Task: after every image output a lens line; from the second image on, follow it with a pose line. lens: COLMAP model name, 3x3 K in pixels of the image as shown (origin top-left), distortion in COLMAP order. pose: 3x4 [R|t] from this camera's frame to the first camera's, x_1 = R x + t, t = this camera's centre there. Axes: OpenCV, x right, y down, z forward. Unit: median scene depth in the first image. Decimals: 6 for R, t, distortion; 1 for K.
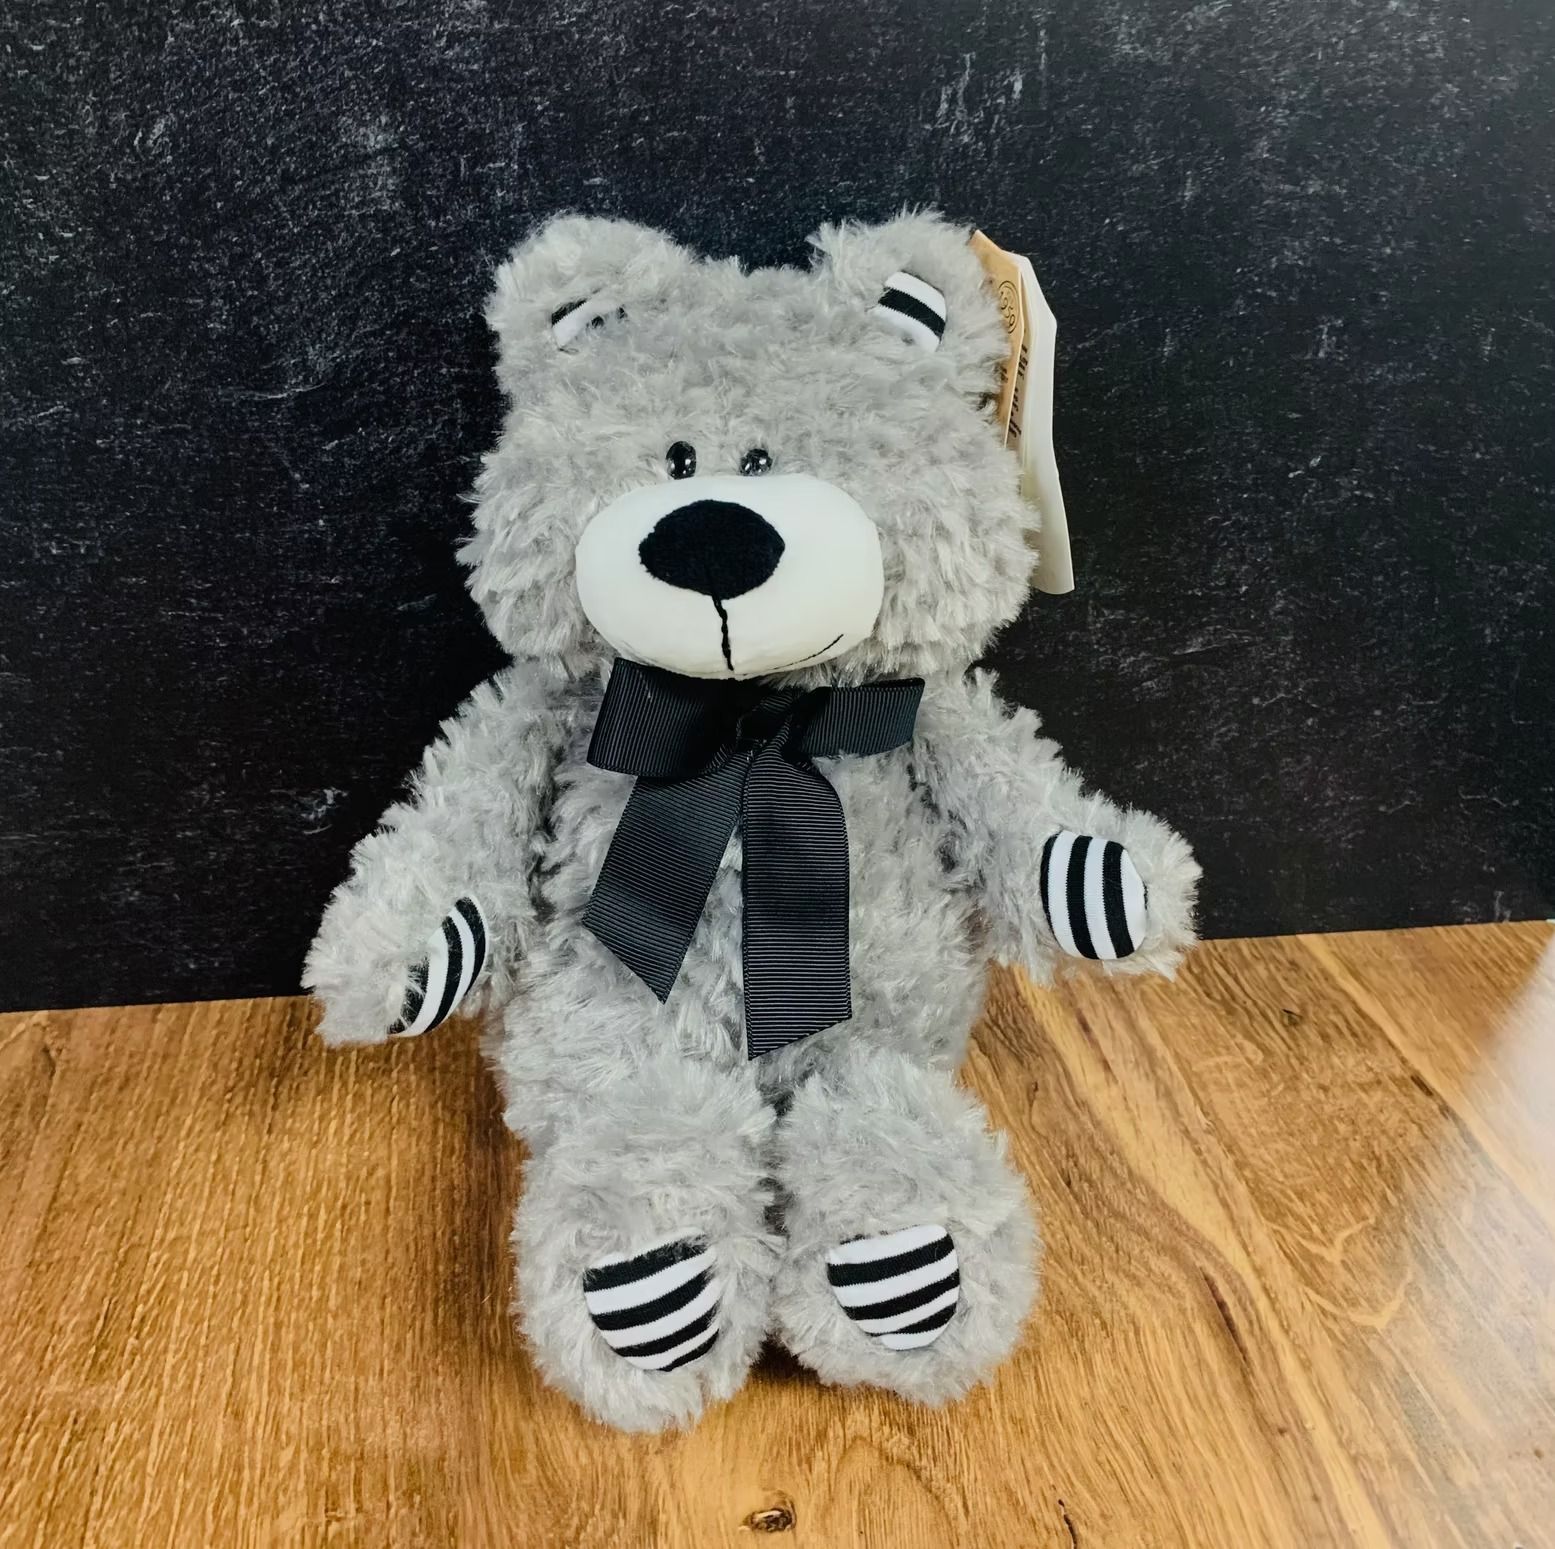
lens RADIAL K [[1609.8, 0, 782.3], [0, 1609.8, 757.1], [0, 0, 1]] dist [-0.035237, 0.050984]
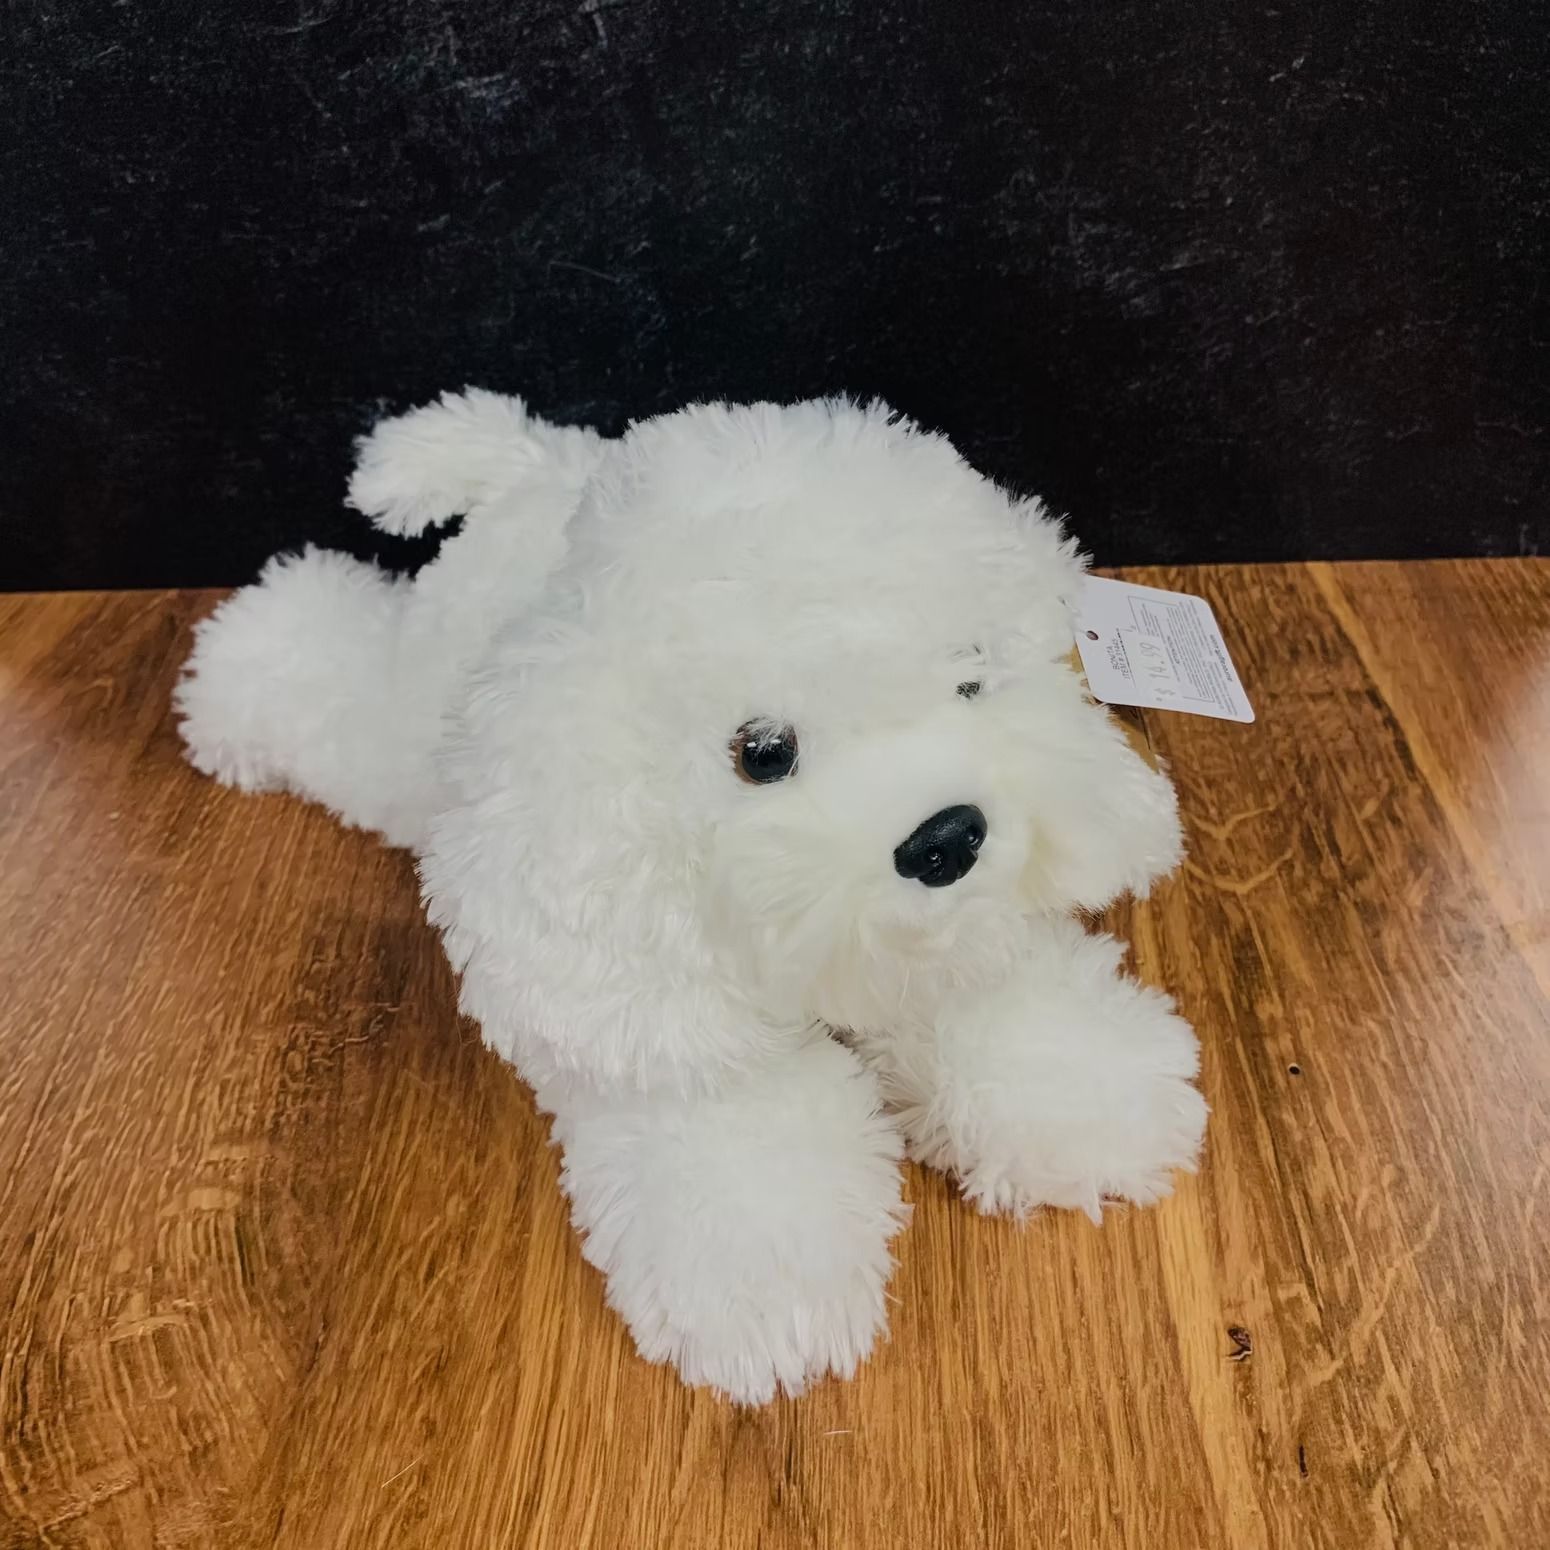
lens RADIAL K [[1599.3, 0, 775.3], [0, 1599.3, 758.5], [0, 0, 1]] dist [0.003219, -0.039482]
pose [[0.977942, 0.050834, -0.202595, 0.273353], [-0.013097, 0.982948, 0.183416, 0.068929], [0.208464, -0.176717, 0.961932, -0.097099]]
